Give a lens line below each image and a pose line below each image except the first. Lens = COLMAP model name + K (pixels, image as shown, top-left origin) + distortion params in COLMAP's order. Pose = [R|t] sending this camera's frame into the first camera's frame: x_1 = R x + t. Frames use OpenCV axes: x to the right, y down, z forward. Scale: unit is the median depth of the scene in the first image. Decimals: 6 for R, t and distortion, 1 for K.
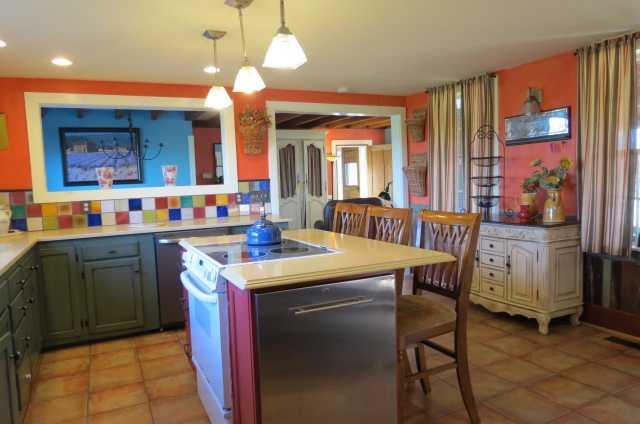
lens RADIAL K [[447.8, 0, 316.4], [0, 447.8, 213.4], [0, 0, 1]] dist [-0.028507, 0.001841]
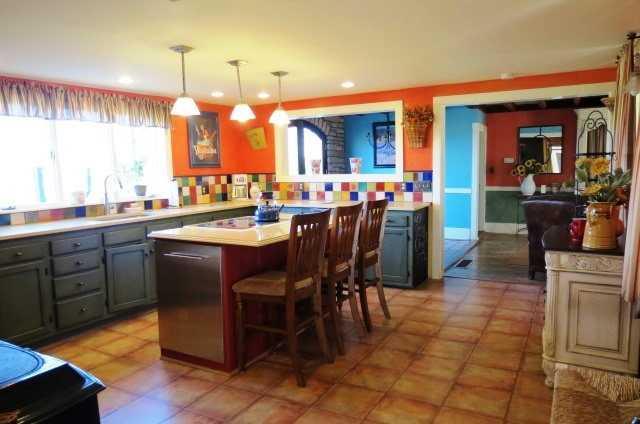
lens RADIAL K [[447.8, 0, 316.6], [0, 447.8, 214.5], [0, 0, 1]] dist [-0.028507, 0.001841]
pose [[0.580893, 0.111718, -0.806277, 0.675286], [-0.066503, 0.993739, 0.089780, -0.054764], [0.811259, 0.001467, 0.584686, 0.165311]]
